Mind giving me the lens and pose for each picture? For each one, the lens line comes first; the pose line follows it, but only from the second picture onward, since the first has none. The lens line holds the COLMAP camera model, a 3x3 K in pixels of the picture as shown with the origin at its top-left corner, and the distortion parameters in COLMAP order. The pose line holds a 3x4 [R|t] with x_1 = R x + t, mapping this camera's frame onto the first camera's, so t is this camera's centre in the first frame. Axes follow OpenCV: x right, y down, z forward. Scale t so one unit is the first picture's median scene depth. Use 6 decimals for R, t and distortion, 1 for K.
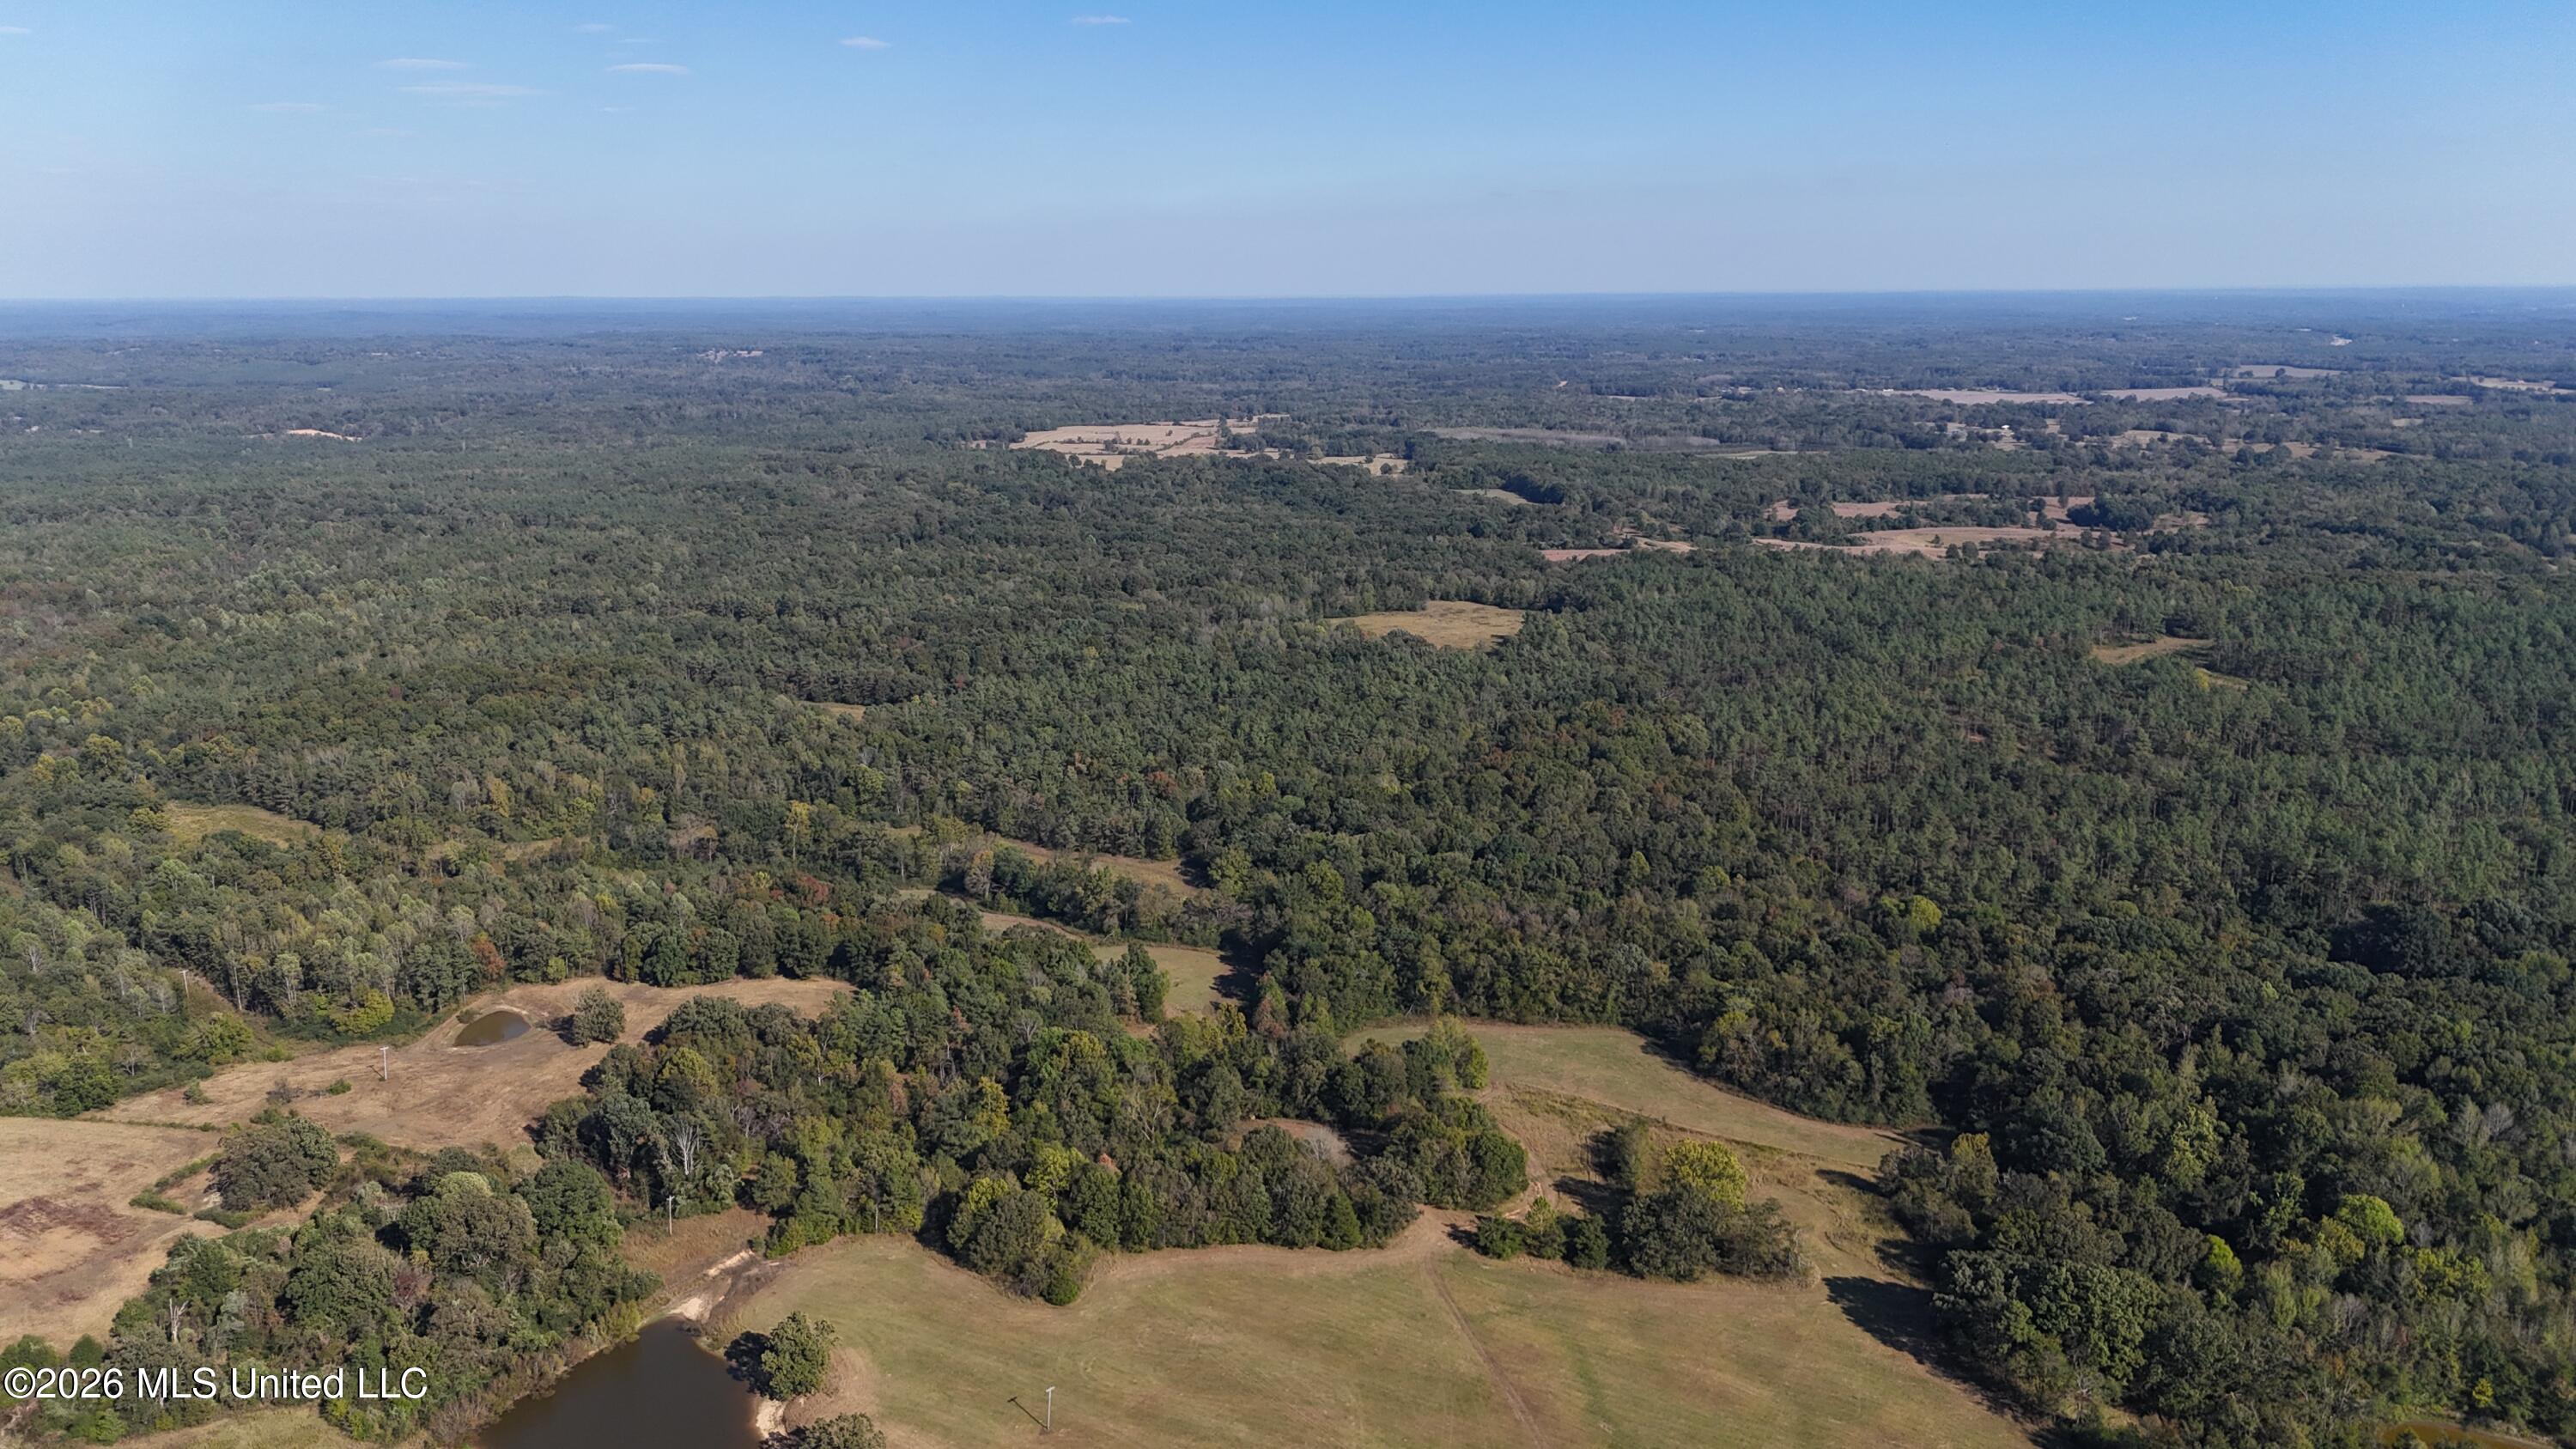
lens RADIAL K [[1931.5, 0, 1288.0], [0, 1931.5, 724.5], [0, 0, 1]] dist [0.078665, -0.079340]
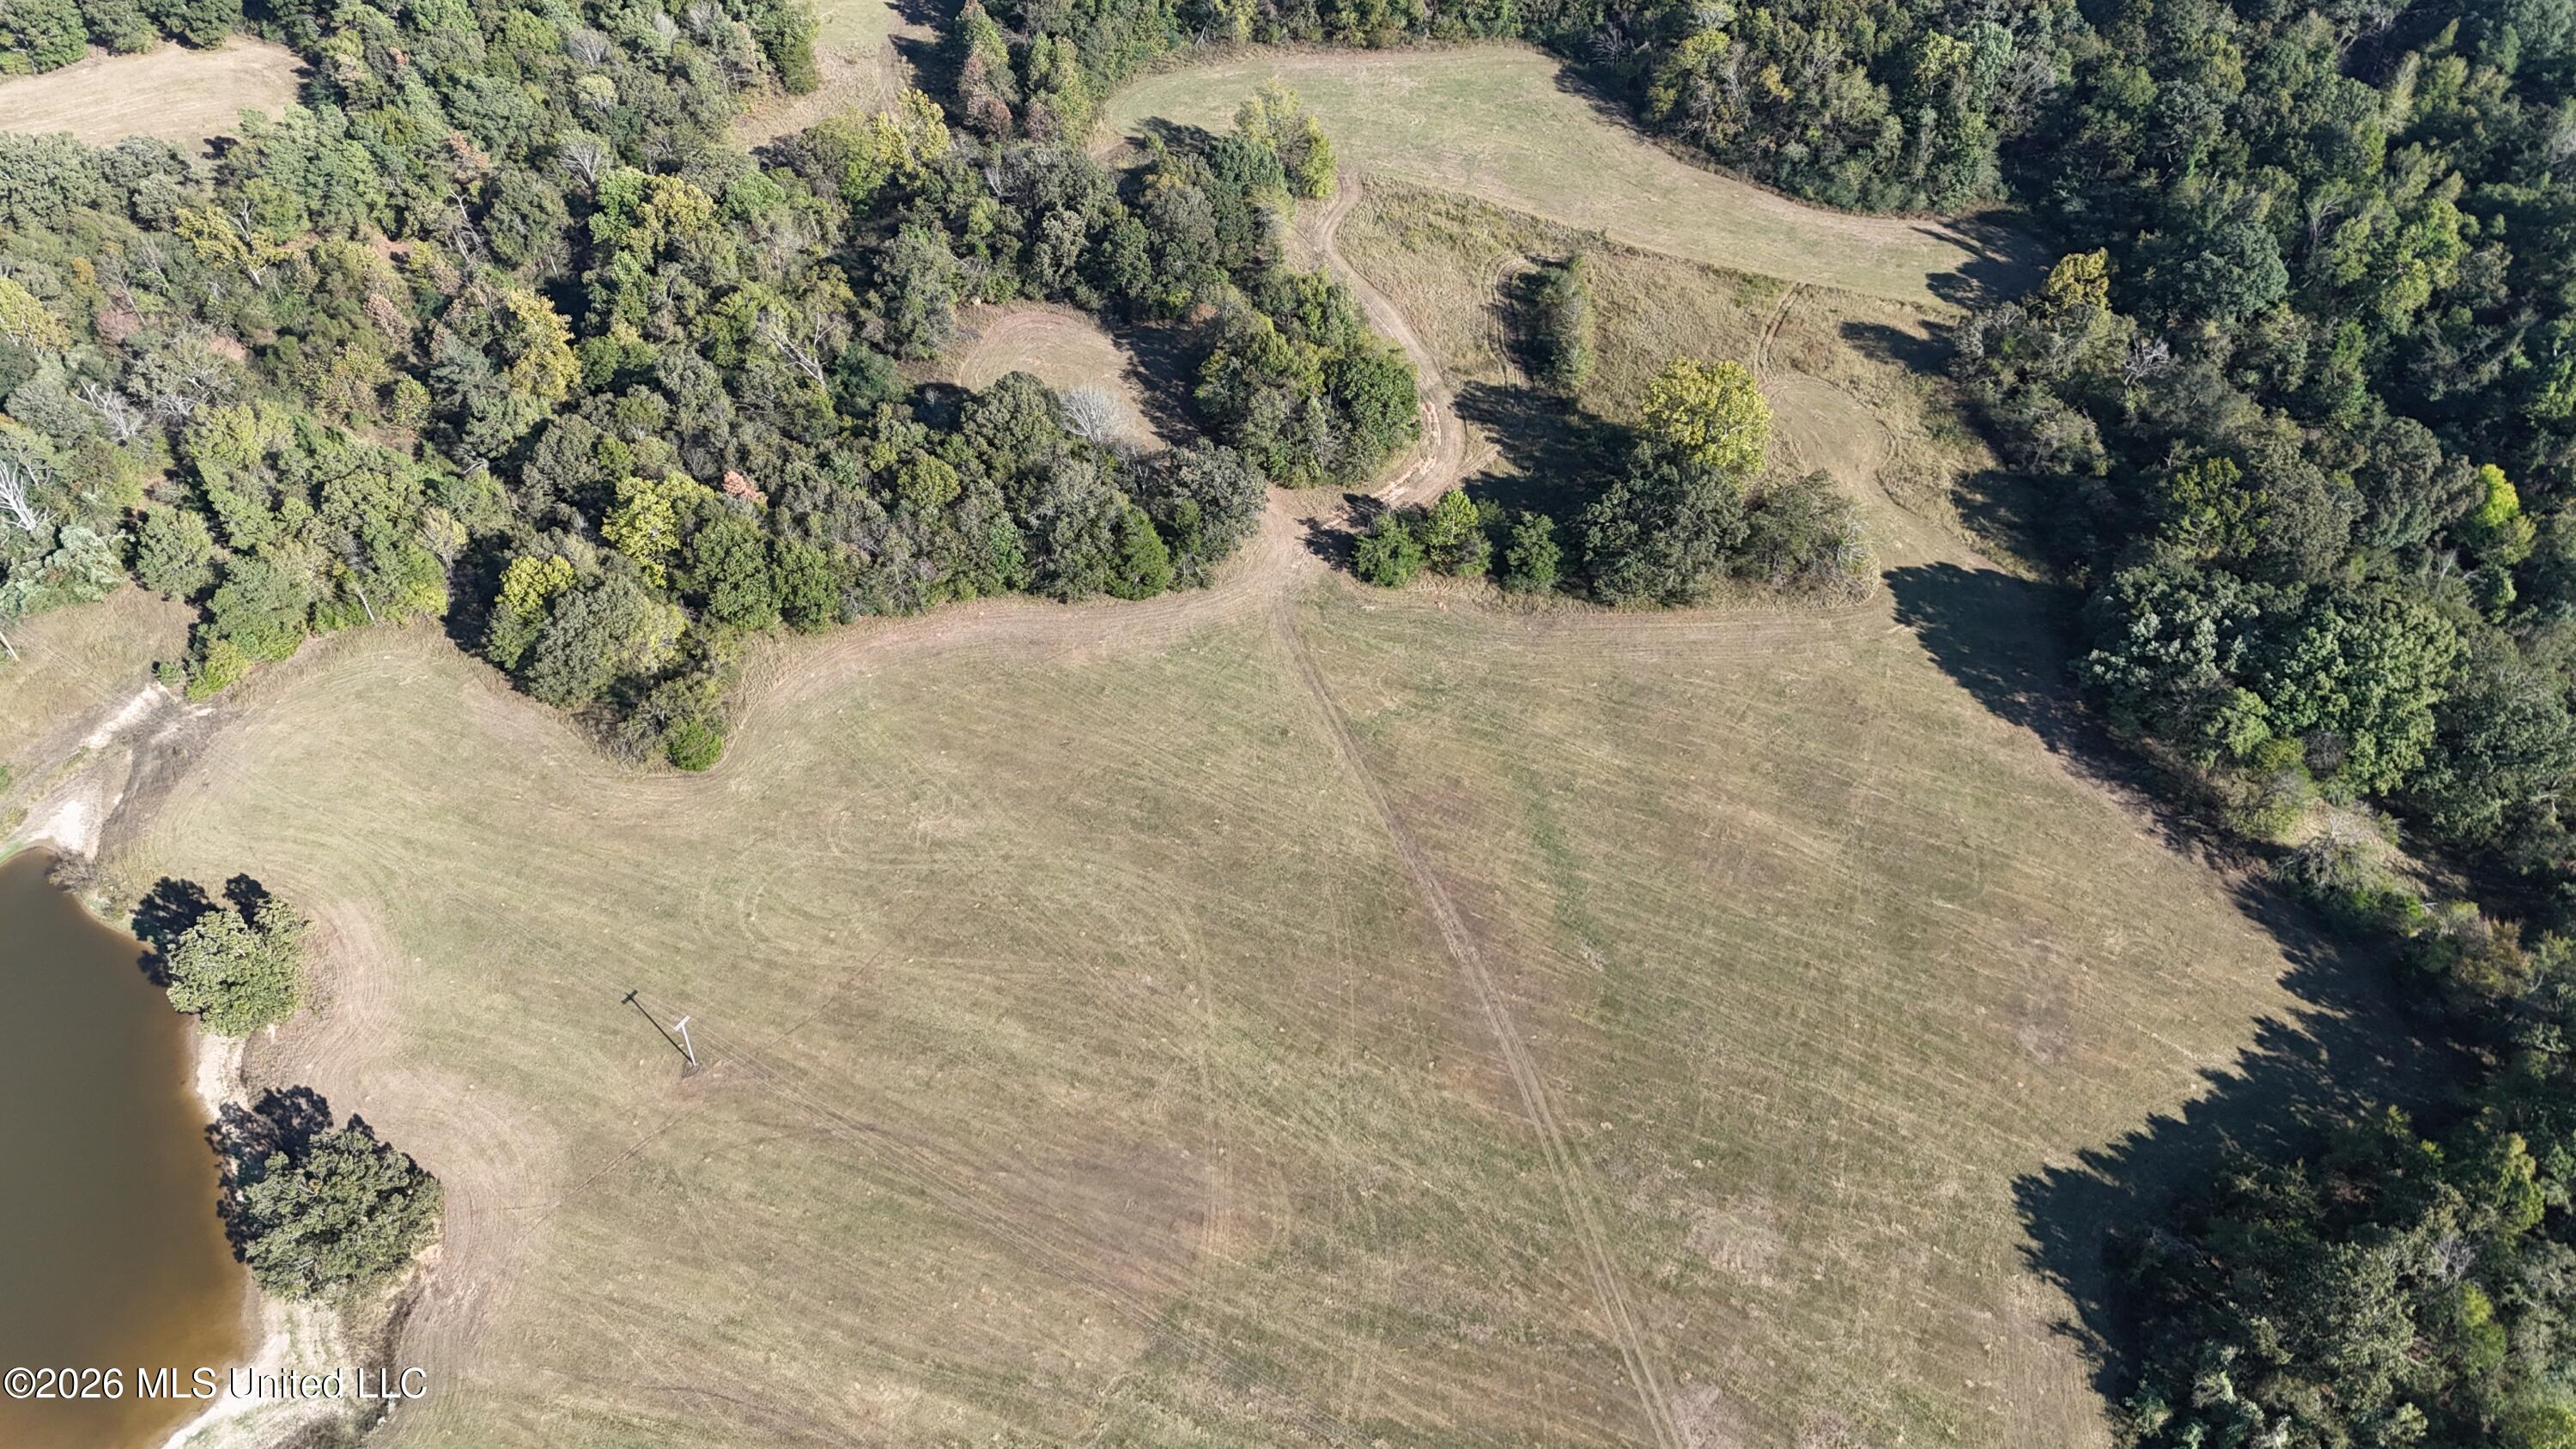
lens RADIAL K [[1931.5, 0, 1288.0], [0, 1931.5, 724.5], [0, 0, 1]] dist [0.078665, -0.079340]
pose [[0.990763, -0.108008, 0.082000, 0.018065], [0.040554, 0.812995, 0.580857, -0.057721], [-0.129402, -0.572166, 0.809865, 0.451341]]
